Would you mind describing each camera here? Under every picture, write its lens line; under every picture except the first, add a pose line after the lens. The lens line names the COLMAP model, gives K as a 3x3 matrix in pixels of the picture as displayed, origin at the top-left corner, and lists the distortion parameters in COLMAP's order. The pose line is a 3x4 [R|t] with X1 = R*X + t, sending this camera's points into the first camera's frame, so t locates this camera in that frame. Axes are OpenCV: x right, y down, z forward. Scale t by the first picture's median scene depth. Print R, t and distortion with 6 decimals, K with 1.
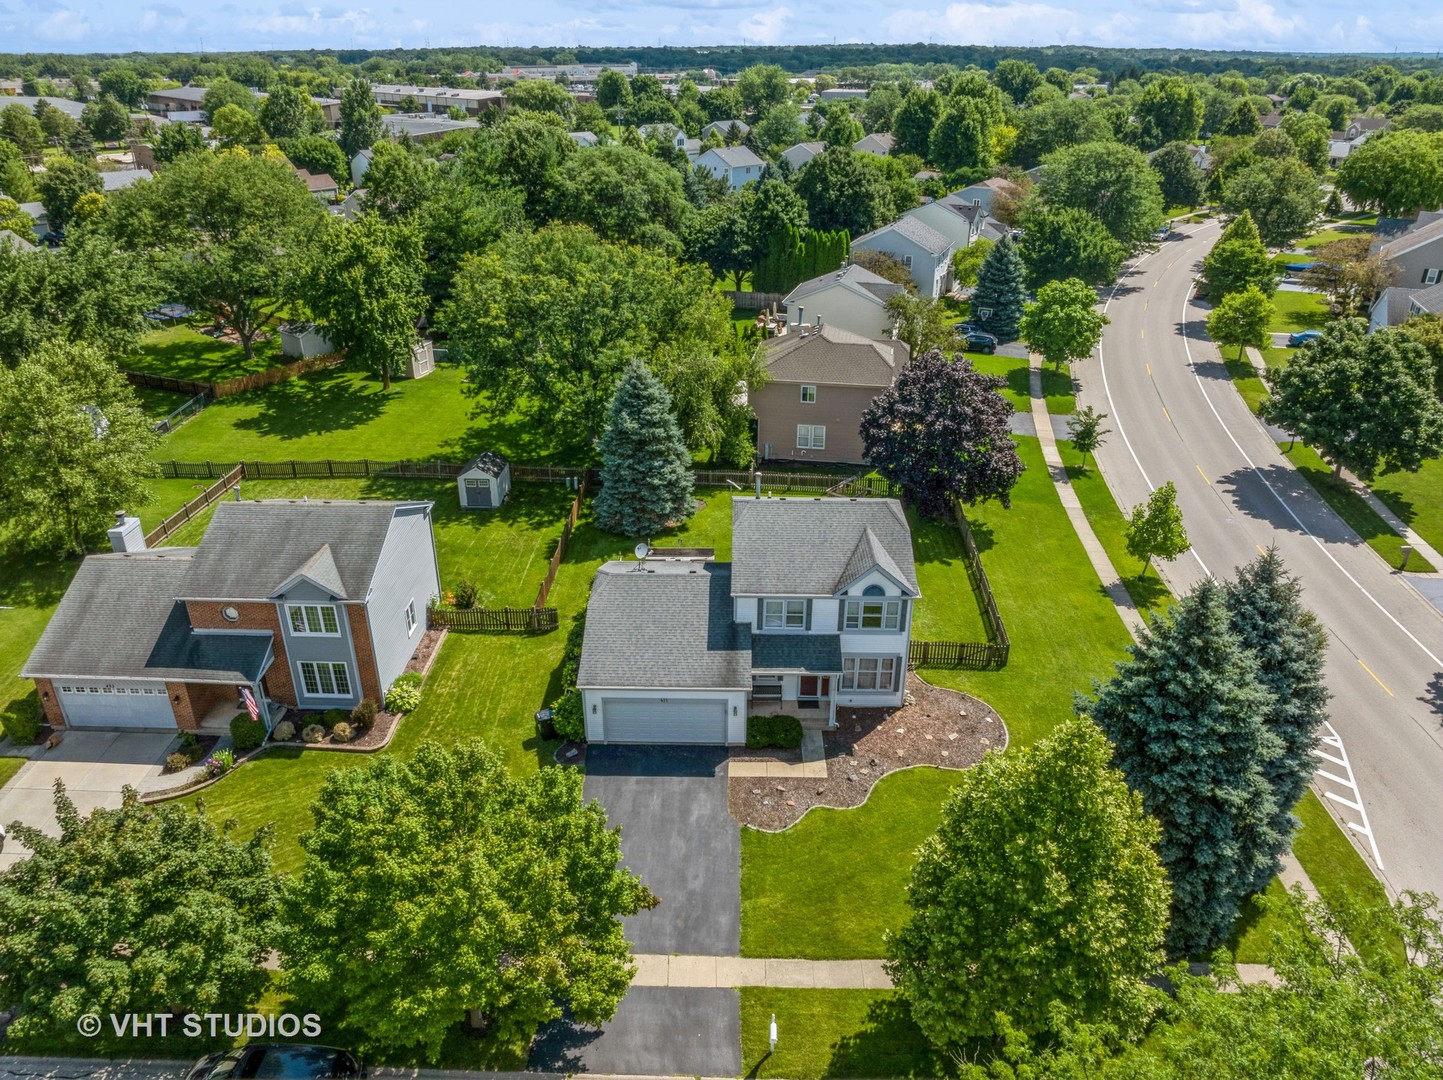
lens RADIAL K [[1026.6, 0, 713.0], [0, 1026.6, 539.4], [0, 0, 1]] dist [-0.047858, 0.020648]
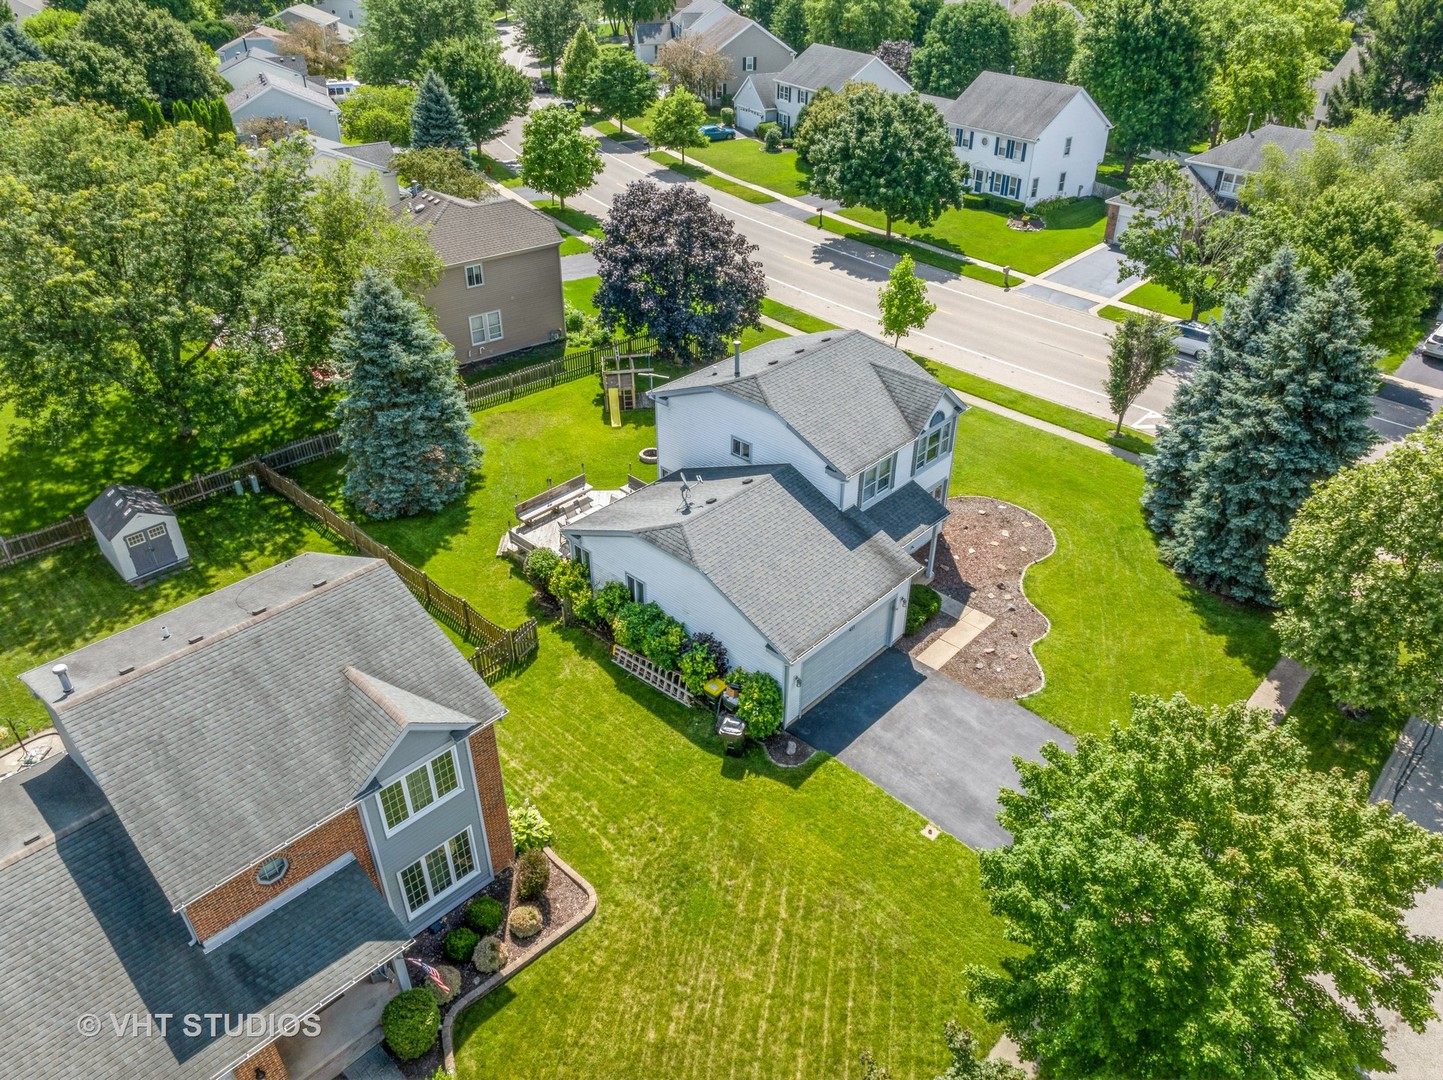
lens RADIAL K [[1026.6, 0, 723.4], [0, 1026.6, 533.6], [0, 0, 1]] dist [-0.047858, 0.020648]
pose [[0.663791, -0.398157, 0.633129, -0.579182], [0.323431, 0.916089, 0.237008, -0.131426], [-0.674369, 0.047450, 0.736868, 0.455240]]
